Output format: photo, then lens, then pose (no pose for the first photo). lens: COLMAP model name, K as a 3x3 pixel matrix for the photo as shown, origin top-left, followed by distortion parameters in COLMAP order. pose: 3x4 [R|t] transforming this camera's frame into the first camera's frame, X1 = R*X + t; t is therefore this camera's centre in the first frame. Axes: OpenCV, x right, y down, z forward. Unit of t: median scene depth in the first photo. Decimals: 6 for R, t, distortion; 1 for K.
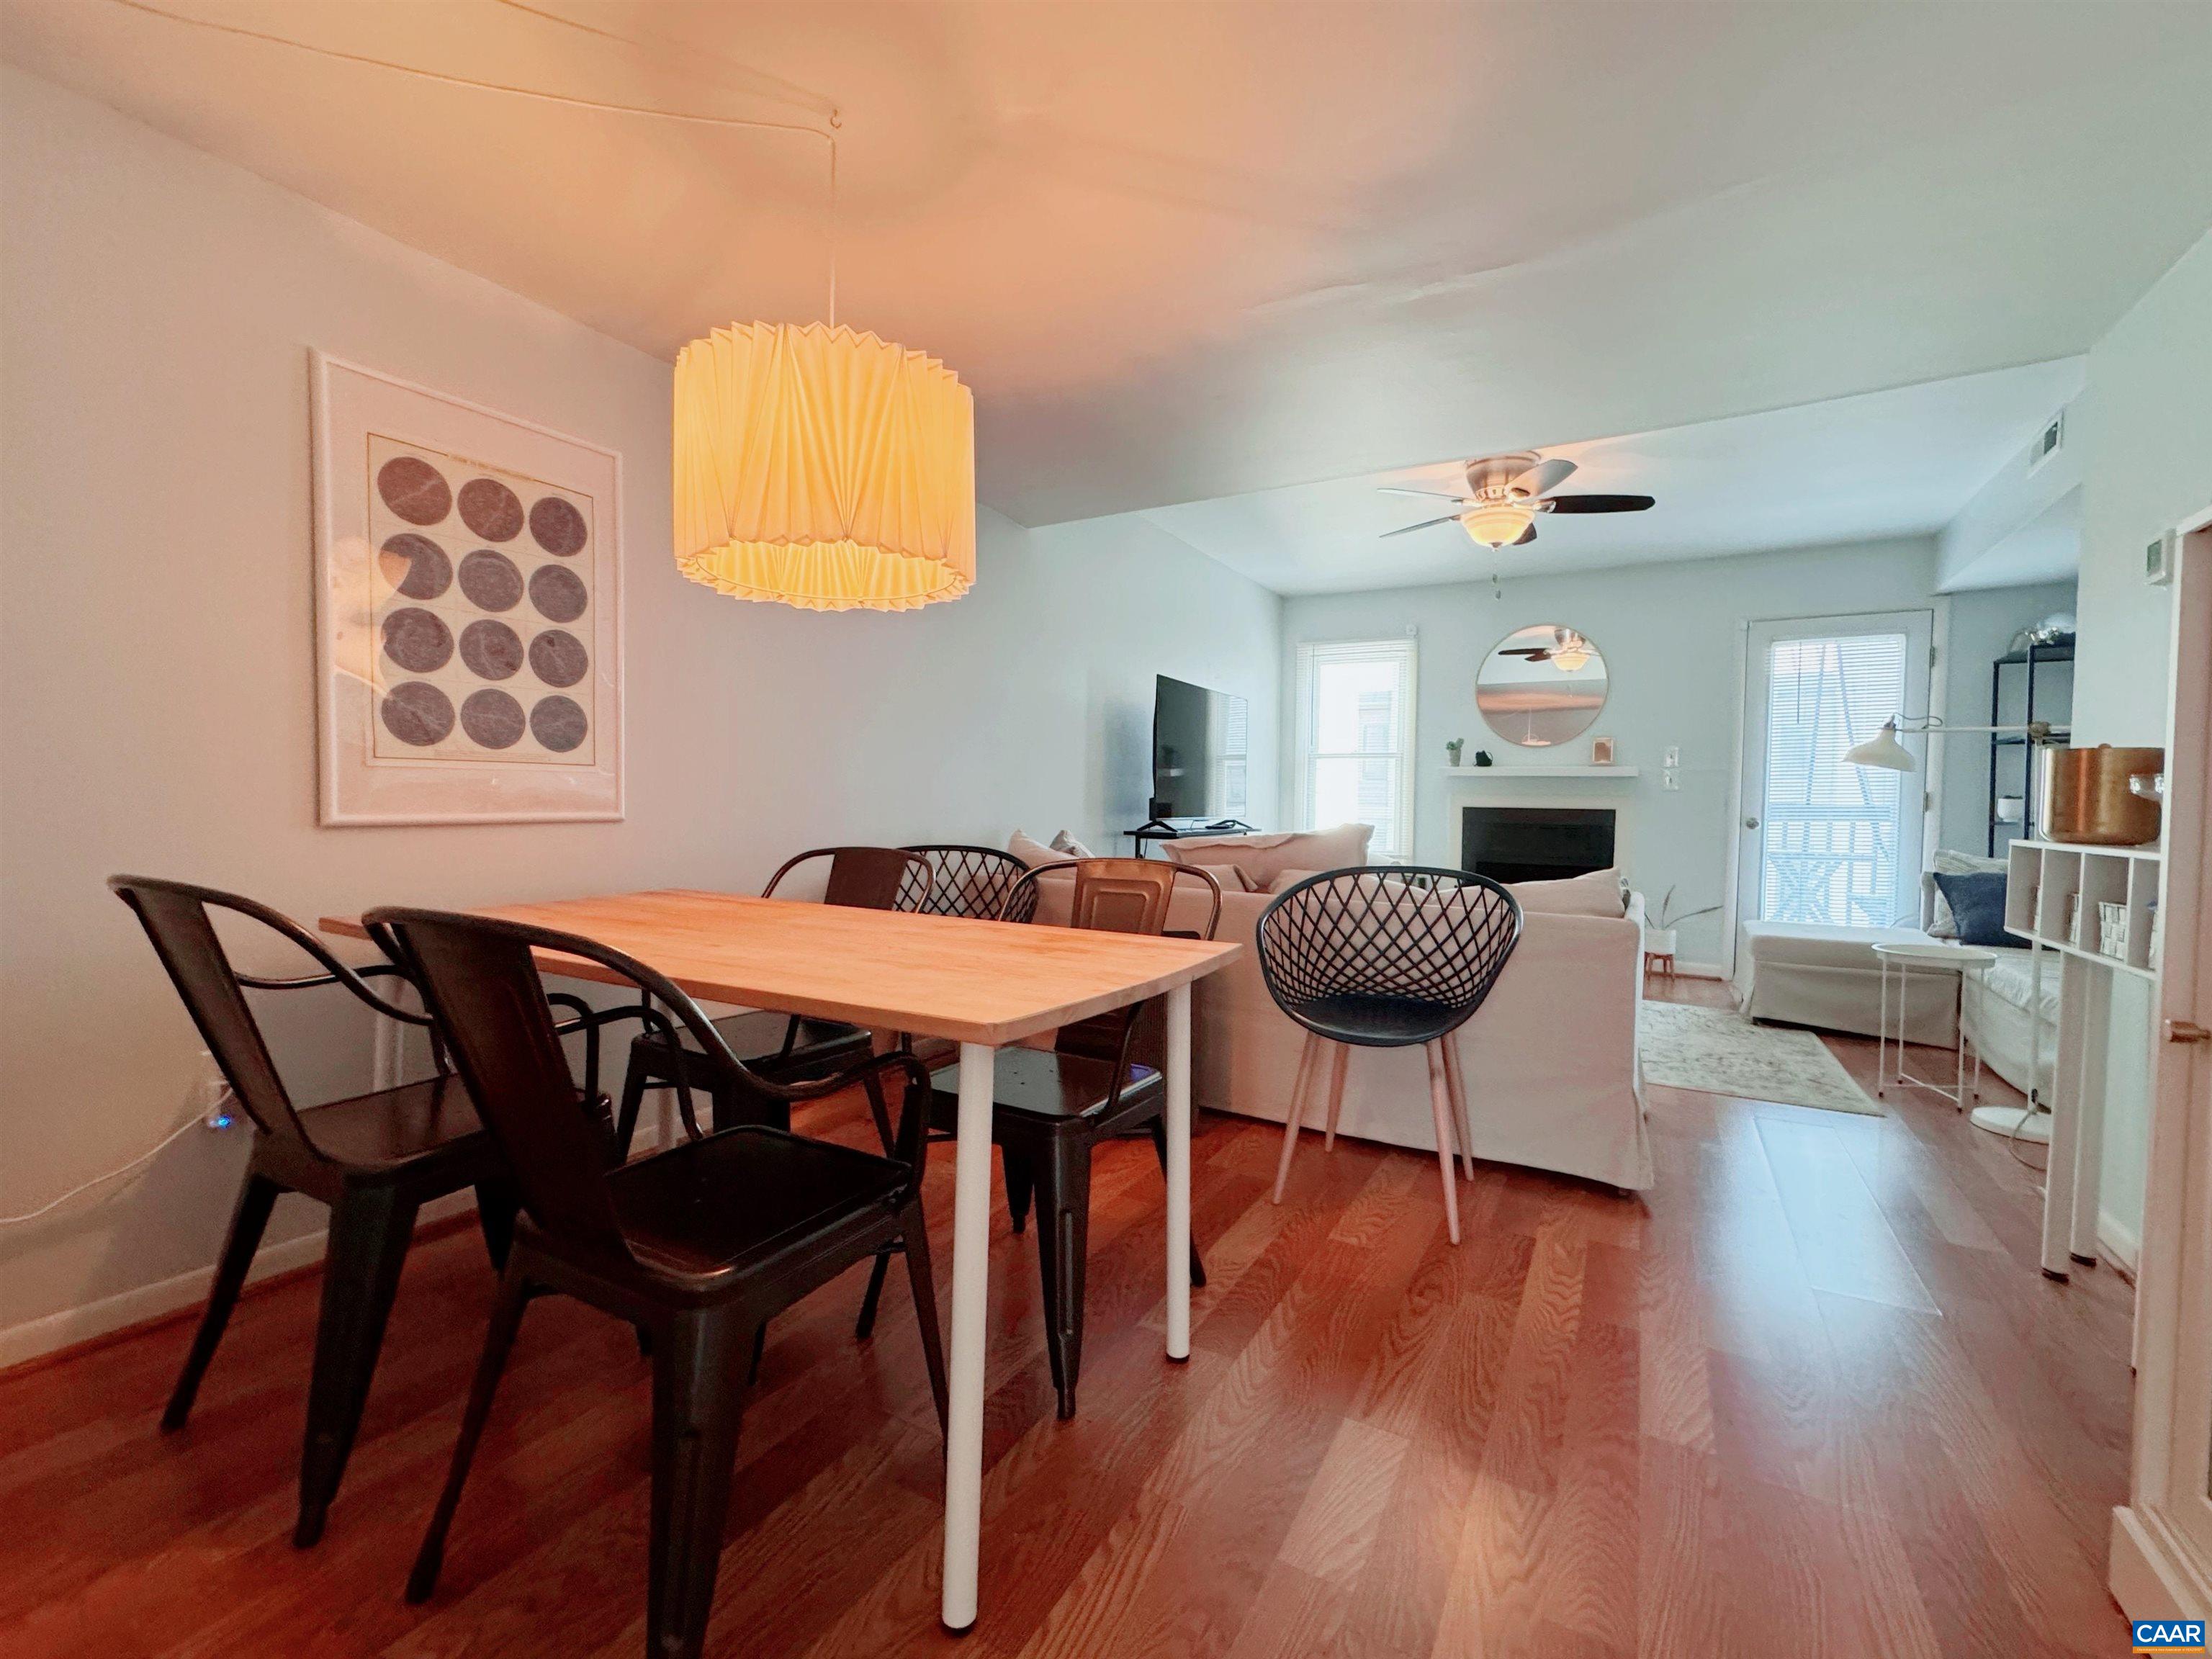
lens RADIAL K [[932.9, 0, 1110.4], [0, 932.9, 824.9], [0, 0, 1]] dist [-0.000983, -0.000322]
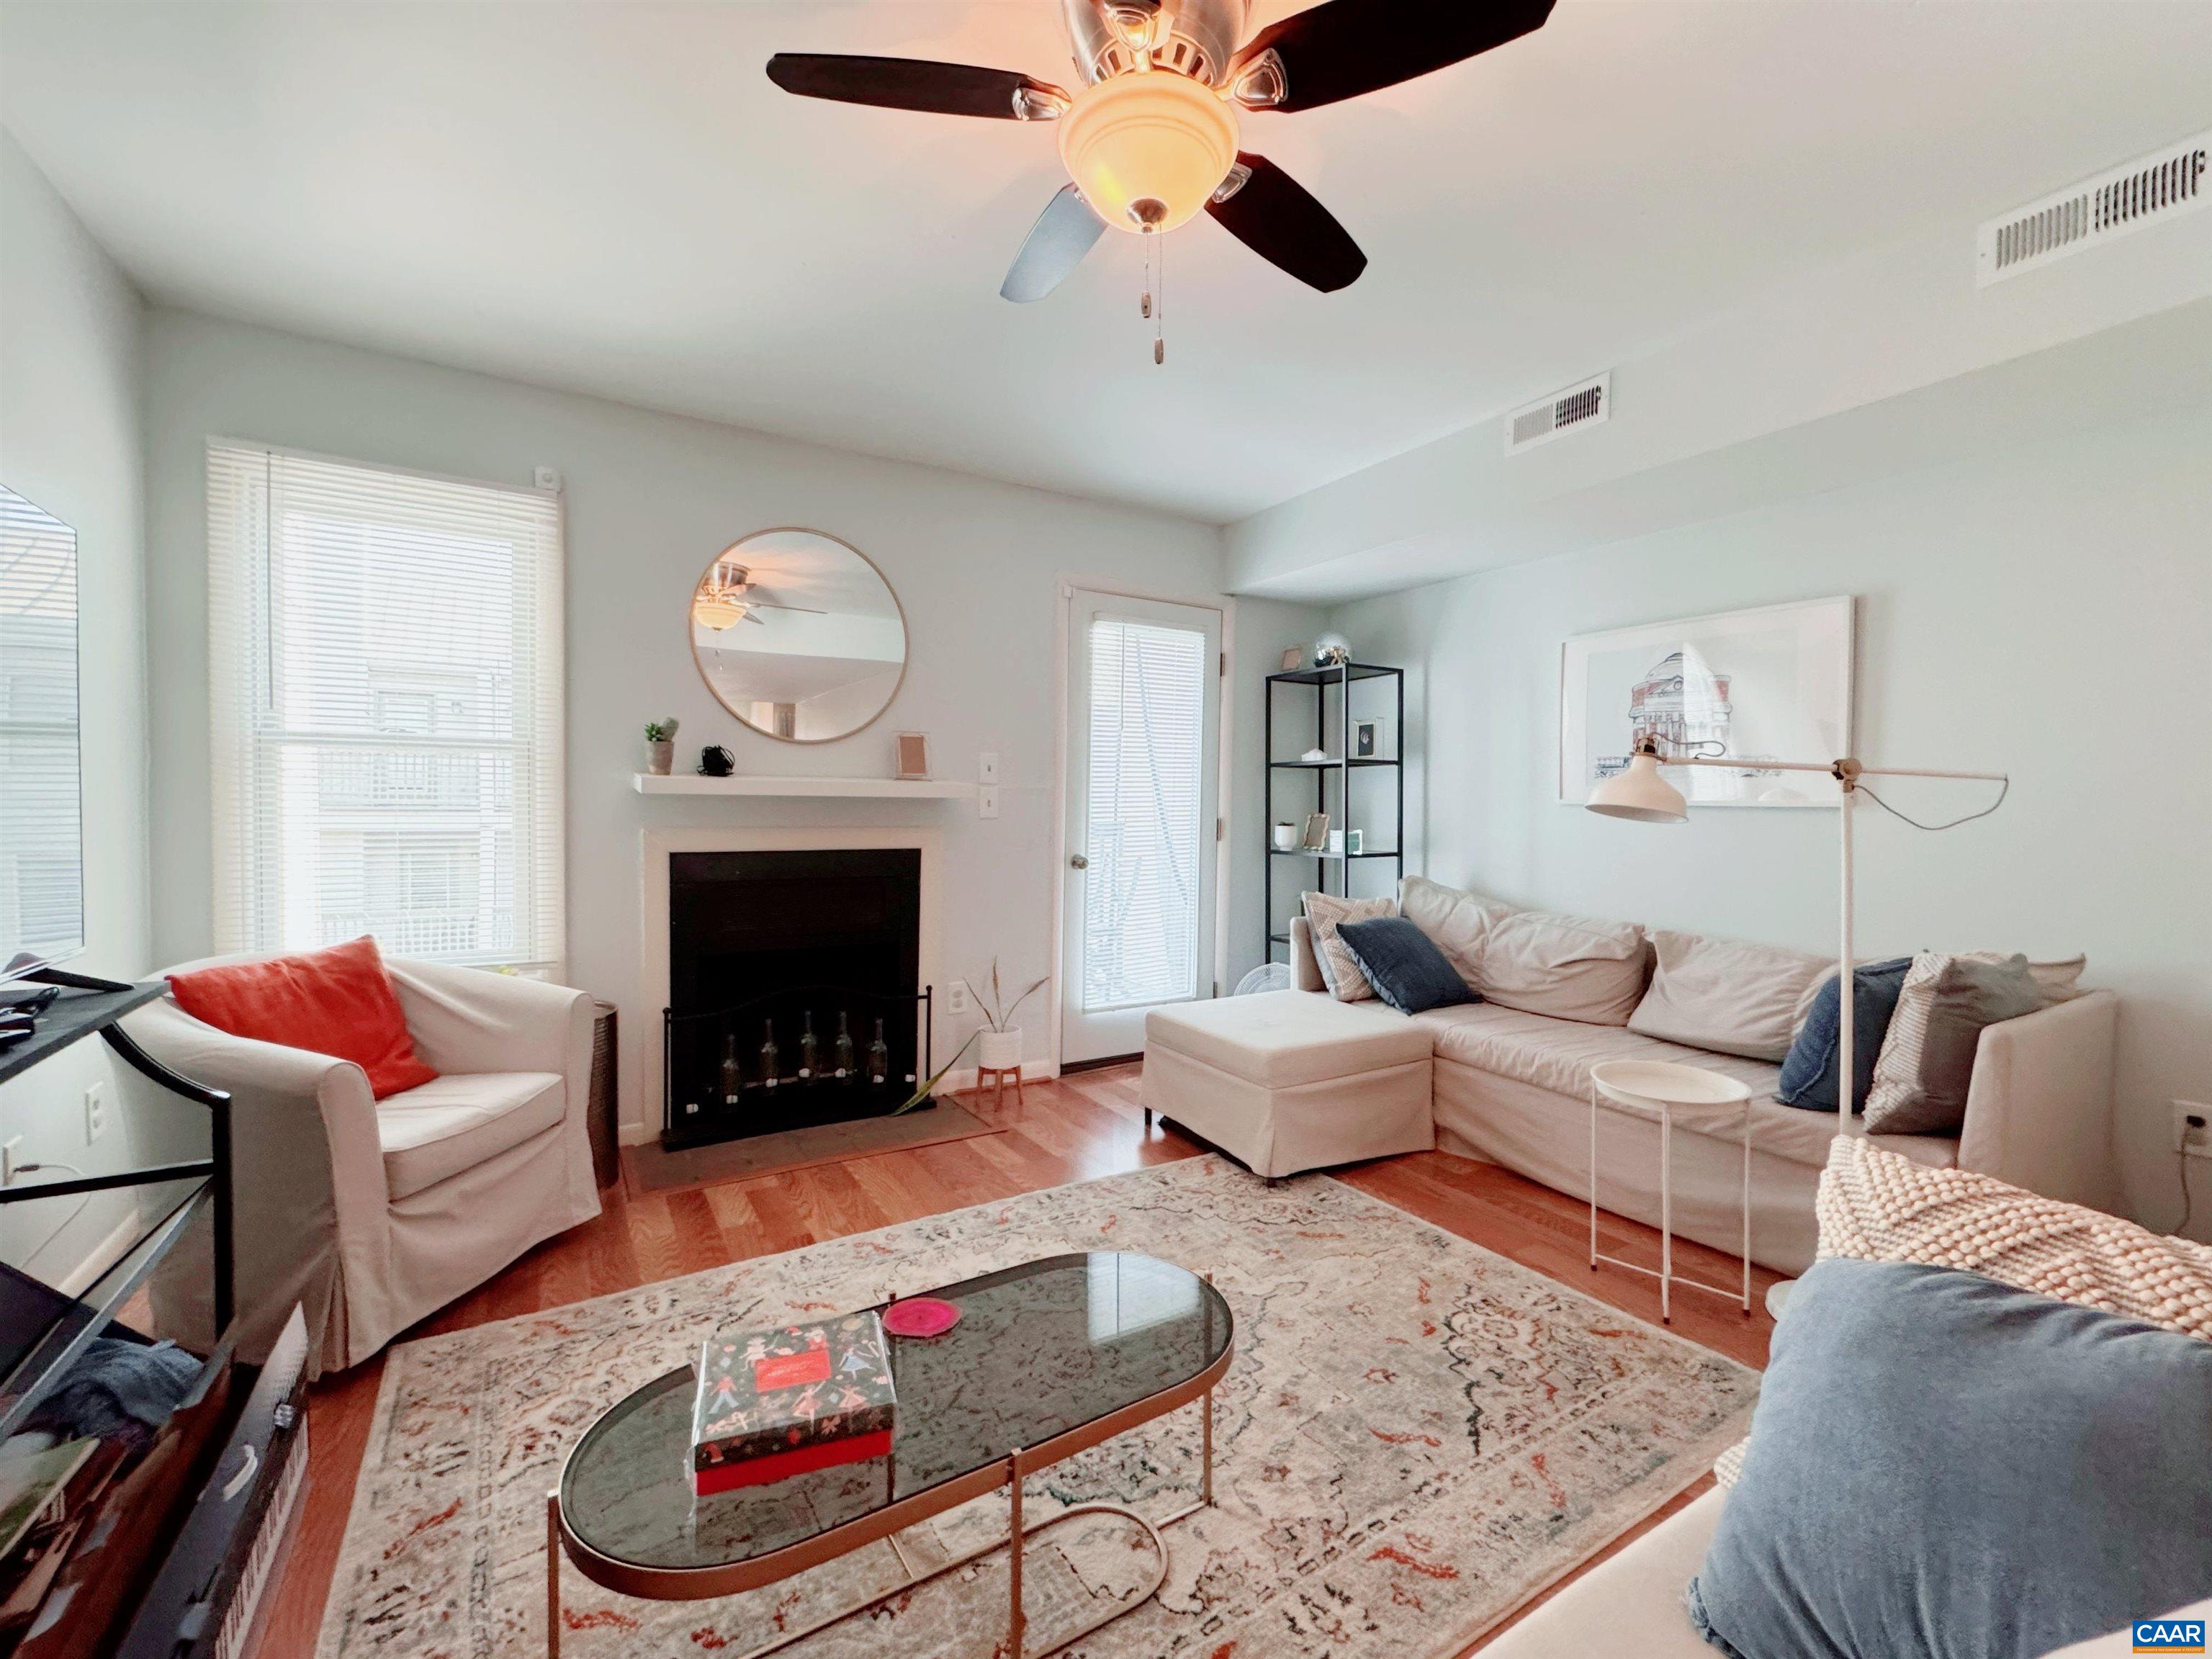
lens RADIAL K [[932.9, 0, 1110.4], [0, 932.9, 824.9], [0, 0, 1]] dist [-0.000983, -0.000322]
pose [[0.478612, -0.029798, 0.877521, 0.067408], [0.021164, 0.999525, 0.022397, -0.061470], [-0.877772, 0.007853, 0.479015, 0.809203]]
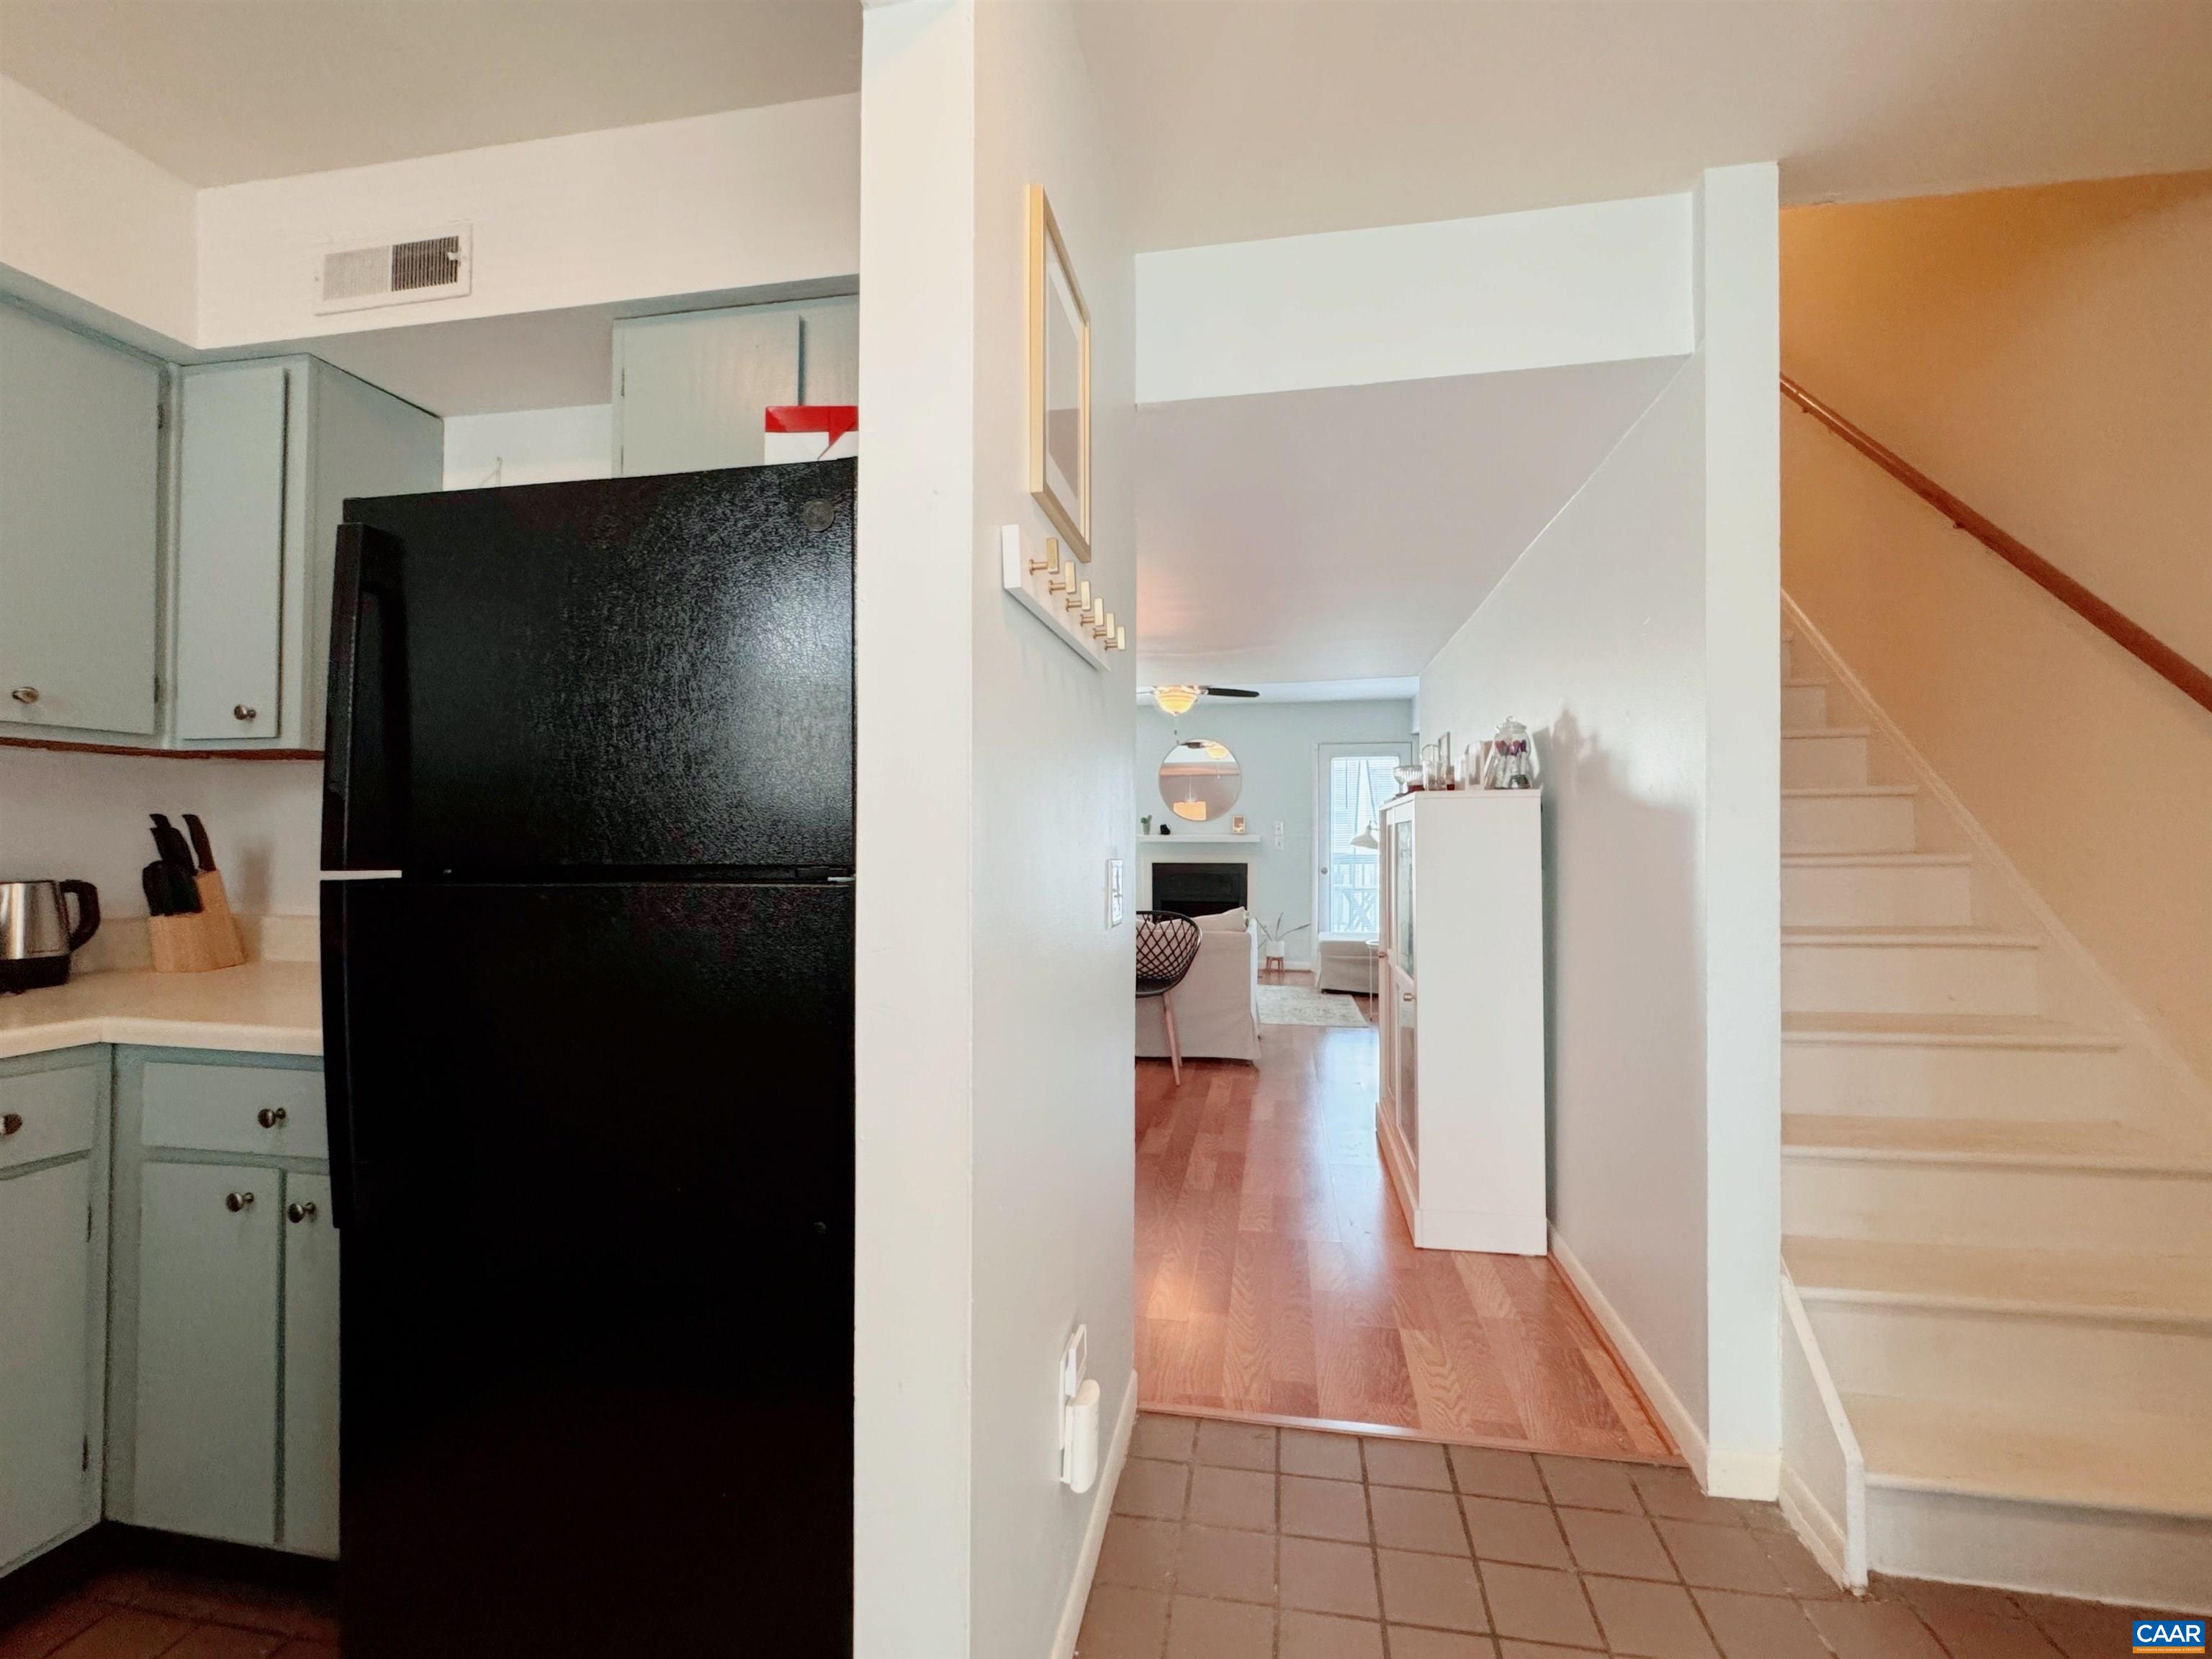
lens RADIAL K [[966.0, 0, 1106.0], [0, 966.0, 829.5], [0, 0, 1]] dist [-0.000013, 0.000009]
pose [[0.942424, -0.013505, 0.334147, -0.270565], [0.024471, 0.999290, -0.028633, -0.043938], [-0.333523, 0.035161, 0.942086, -0.551411]]
